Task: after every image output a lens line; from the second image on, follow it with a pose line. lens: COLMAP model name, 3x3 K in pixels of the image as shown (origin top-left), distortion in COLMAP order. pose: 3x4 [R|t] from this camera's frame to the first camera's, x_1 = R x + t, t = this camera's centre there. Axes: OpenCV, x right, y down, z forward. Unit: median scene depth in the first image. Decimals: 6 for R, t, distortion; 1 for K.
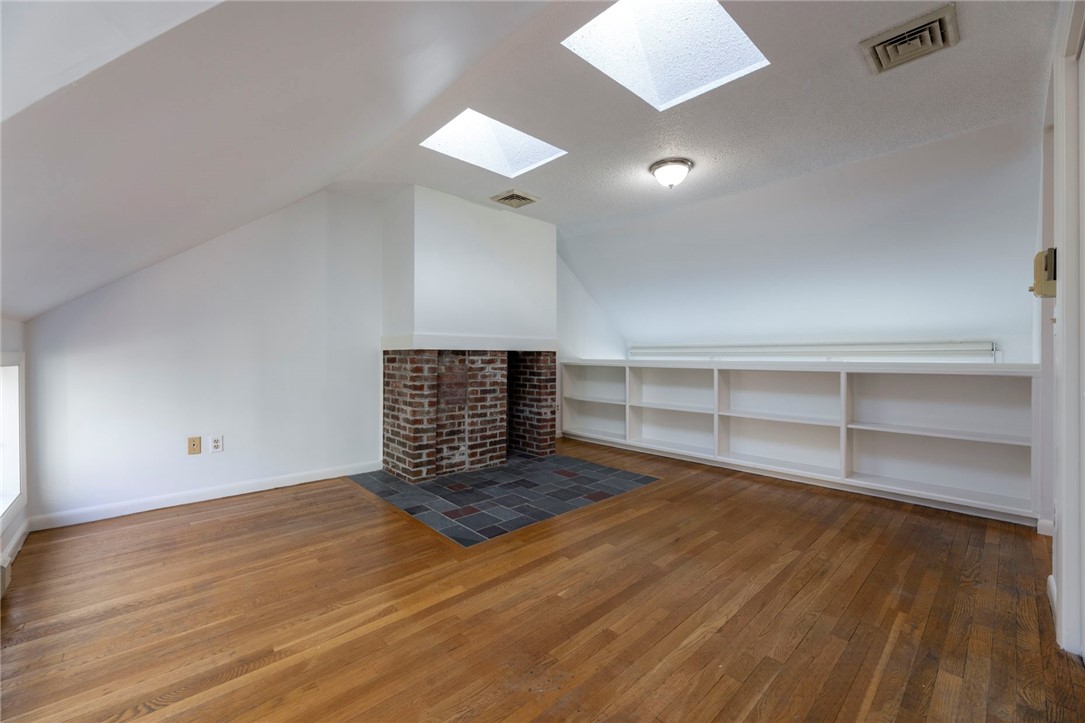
lens RADIAL K [[439.0, 0, 538.4], [0, 439.0, 356.1], [0, 0, 1]] dist [-0.000619, 0.000034]
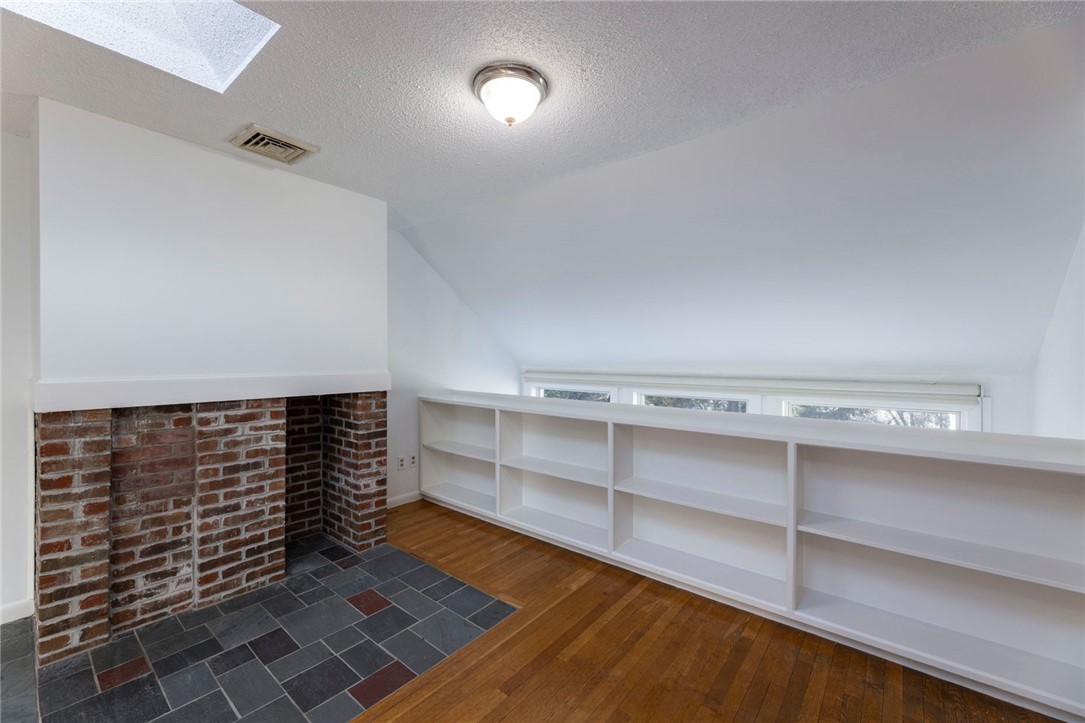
lens RADIAL K [[438.5, 0, 537.9], [0, 438.5, 361.0], [0, 0, 1]] dist [0.000290, 0.000112]
pose [[0.991489, -0.001567, 0.130179, 0.212134], [0.000369, 0.999957, 0.009225, -0.072404], [-0.130188, -0.009099, 0.991448, 0.357302]]
